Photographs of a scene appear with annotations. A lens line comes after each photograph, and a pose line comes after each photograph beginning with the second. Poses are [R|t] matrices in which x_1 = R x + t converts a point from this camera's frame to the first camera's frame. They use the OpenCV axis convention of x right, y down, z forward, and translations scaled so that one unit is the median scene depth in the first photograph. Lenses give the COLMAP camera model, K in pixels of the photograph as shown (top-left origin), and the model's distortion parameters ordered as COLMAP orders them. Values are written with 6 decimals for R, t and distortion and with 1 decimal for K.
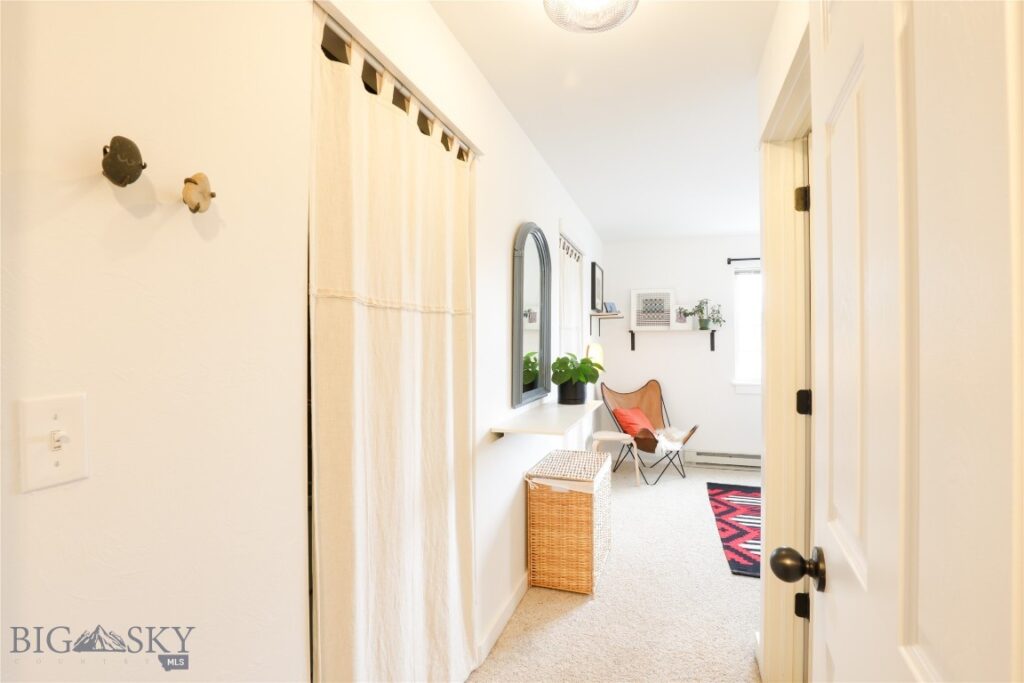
lens RADIAL K [[483.5, 0, 512.0], [0, 483.5, 341.5], [0, 0, 1]] dist [-0.022297, 0.000291]
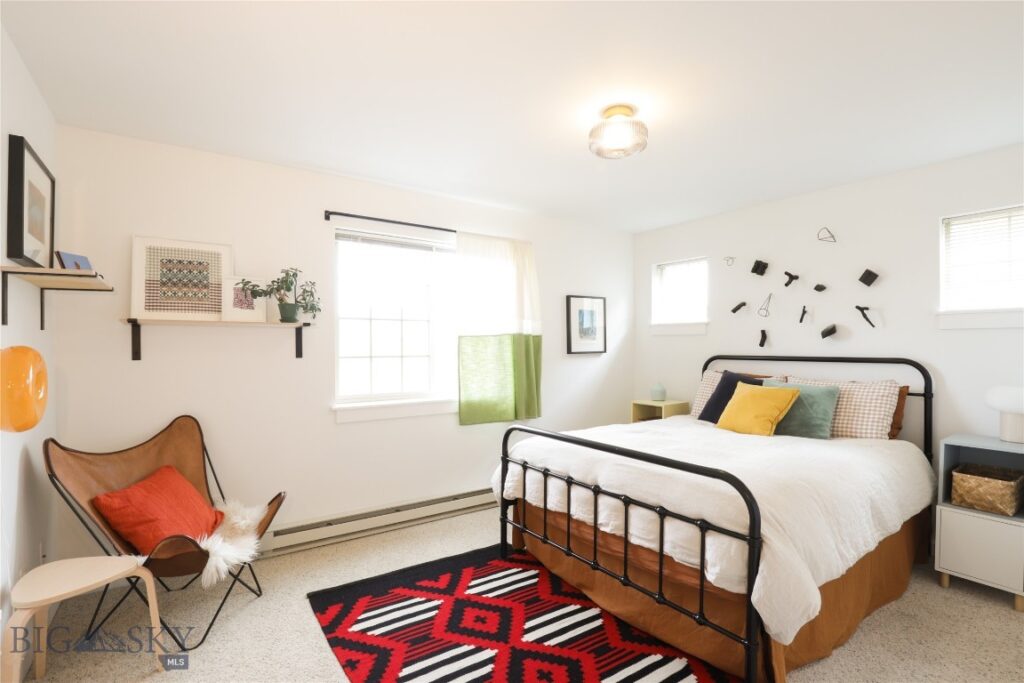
lens RADIAL K [[501.4, 0, 560.8], [0, 501.4, 346.7], [0, 0, 1]] dist [-0.025118, 0.000642]
pose [[0.566025, -0.001247, 0.824387, 0.086358], [-0.000145, 0.999999, 0.001612, 0.004174], [-0.824388, -0.001032, 0.566025, 0.378882]]
